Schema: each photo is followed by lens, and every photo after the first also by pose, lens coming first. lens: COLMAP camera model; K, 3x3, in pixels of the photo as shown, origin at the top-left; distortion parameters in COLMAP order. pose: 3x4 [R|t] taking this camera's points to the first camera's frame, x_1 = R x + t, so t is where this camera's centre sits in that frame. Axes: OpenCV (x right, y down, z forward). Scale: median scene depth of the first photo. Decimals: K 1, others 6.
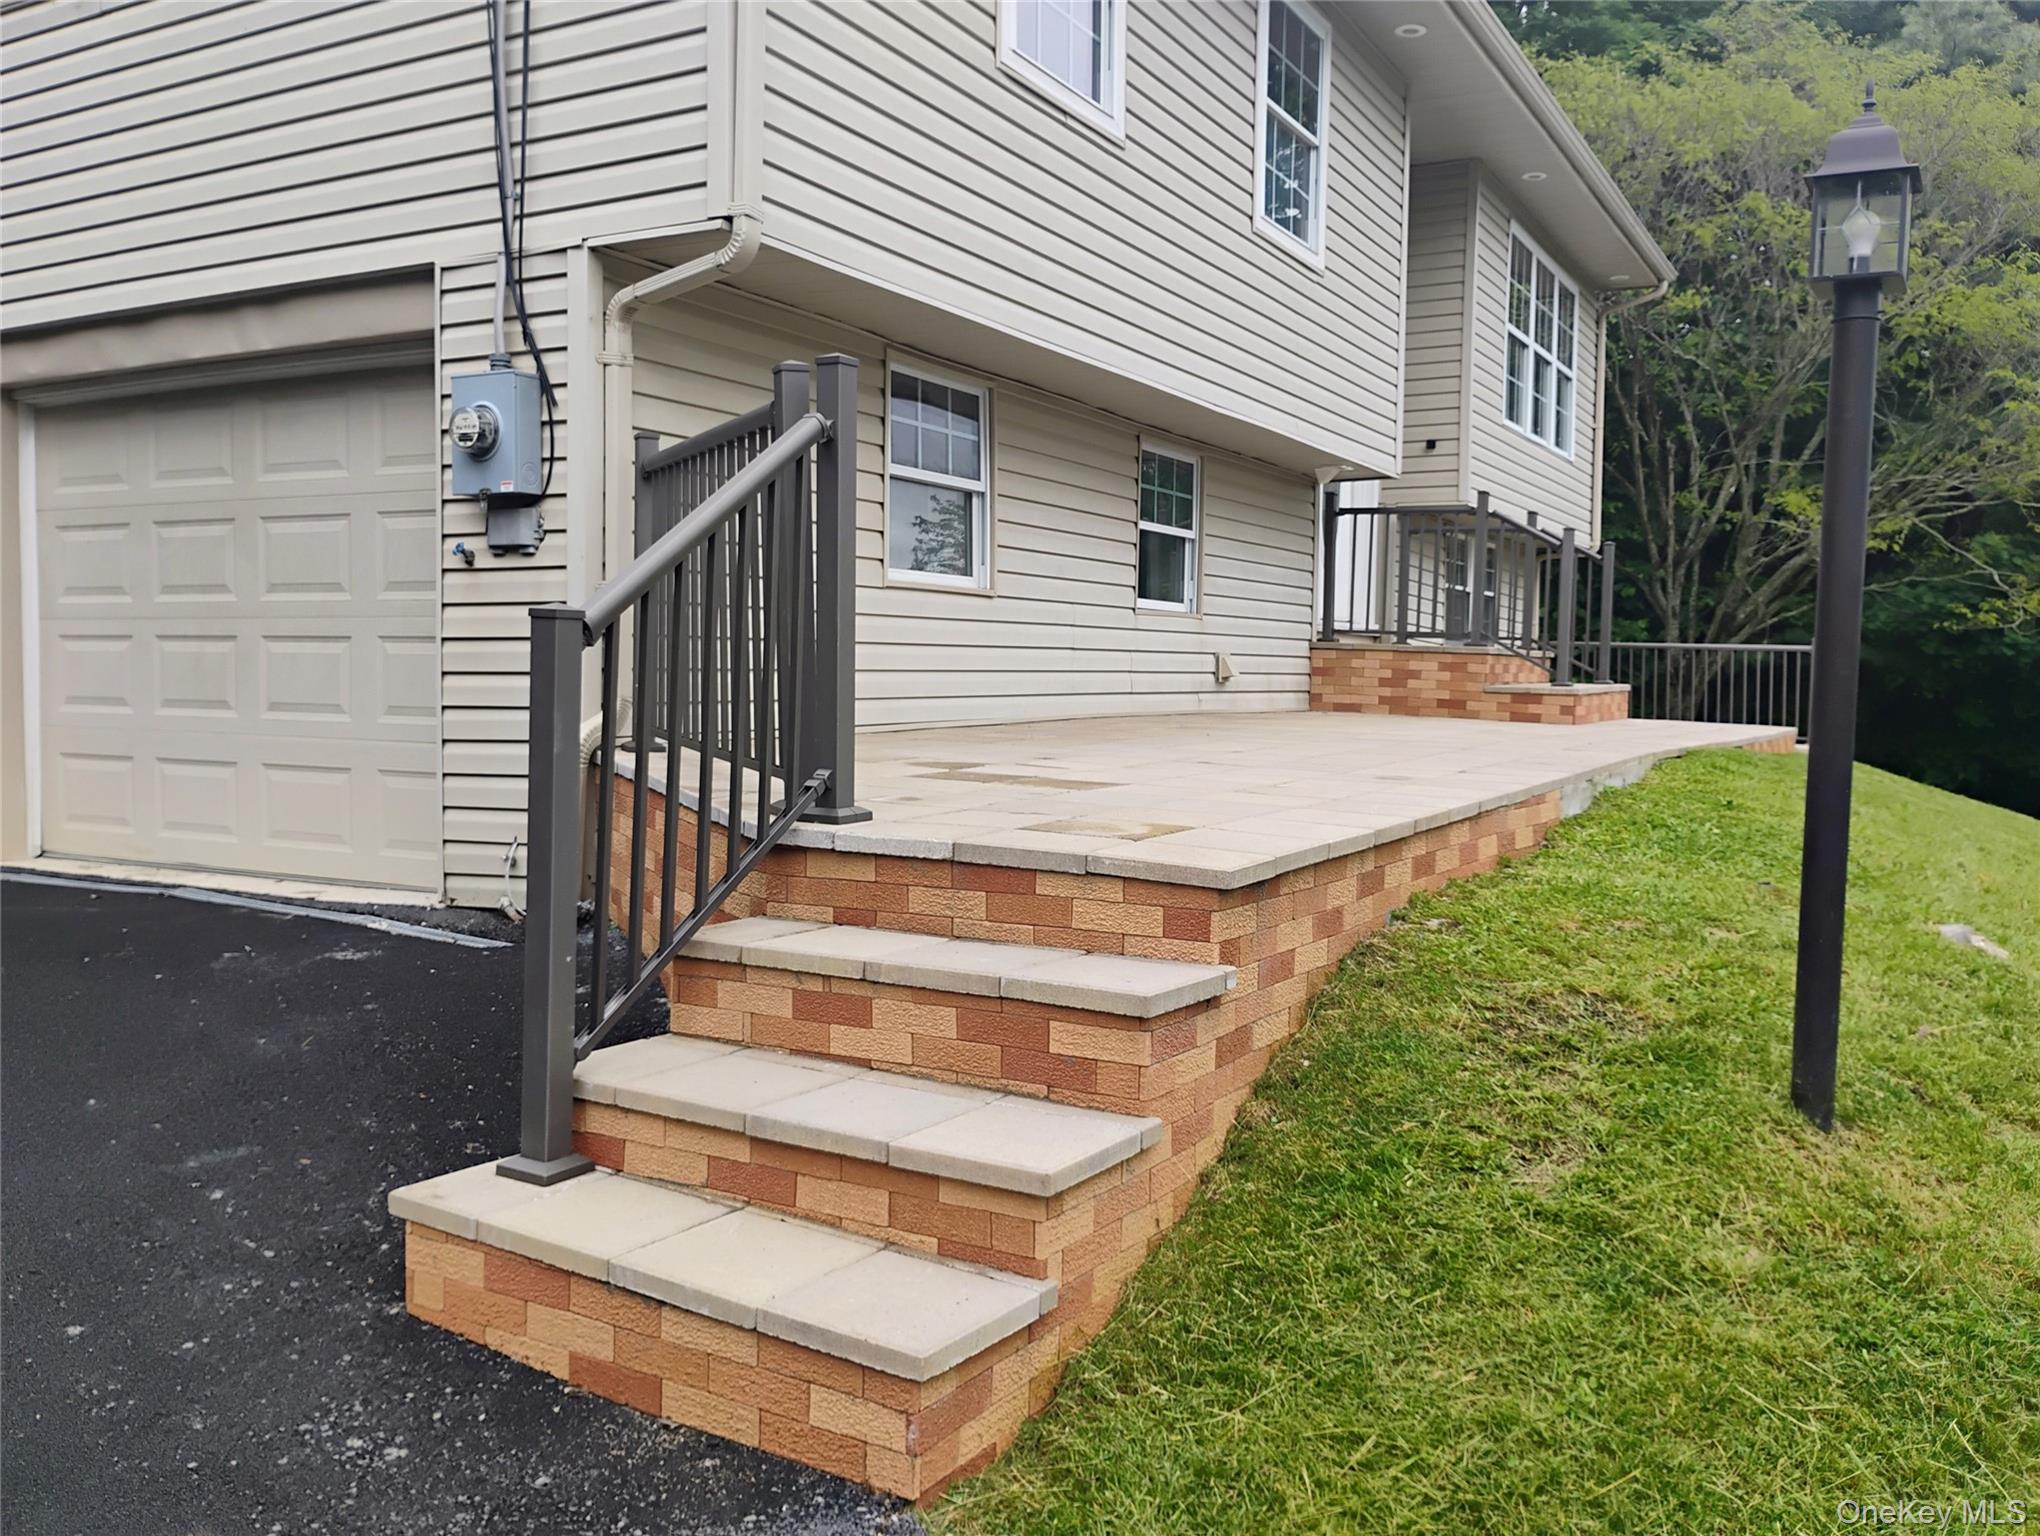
lens RADIAL K [[1706.0, 0, 1032.5], [0, 1706.0, 755.4], [0, 0, 1]] dist [0.060436, -0.074345]
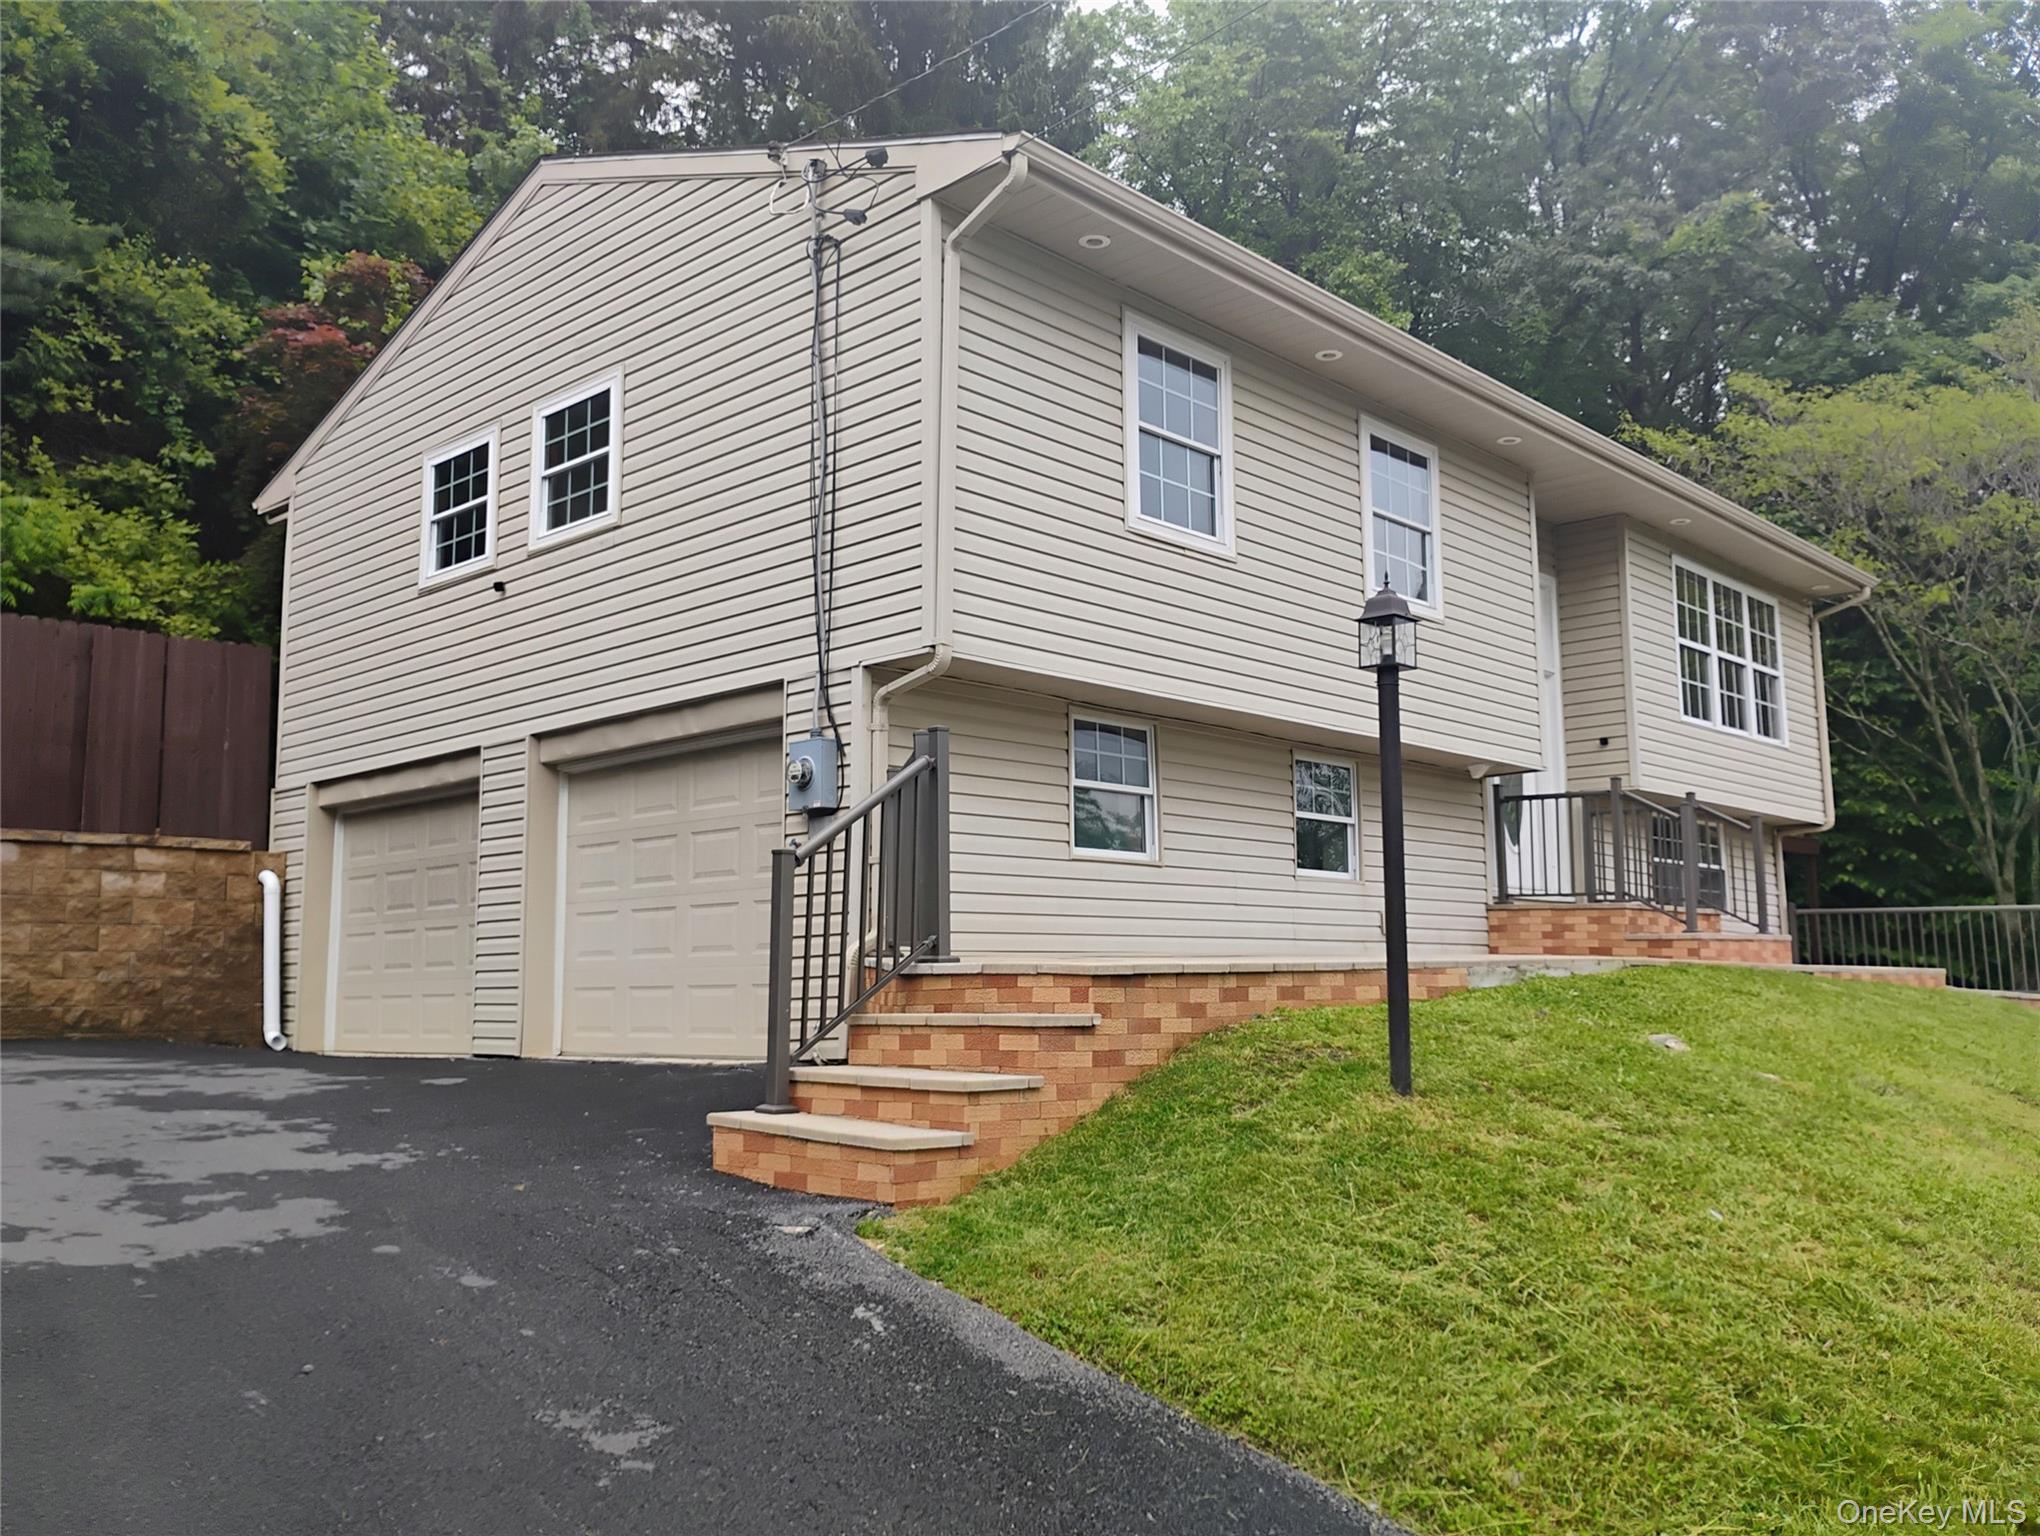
lens RADIAL K [[1706.0, 0, 1032.5], [0, 1706.0, 755.4], [0, 0, 1]] dist [0.060436, -0.074345]
pose [[0.968803, -0.055484, -0.241543, 0.311195], [0.009797, 0.982430, -0.186376, 0.113343], [0.247640, 0.178195, 0.952324, -0.568342]]
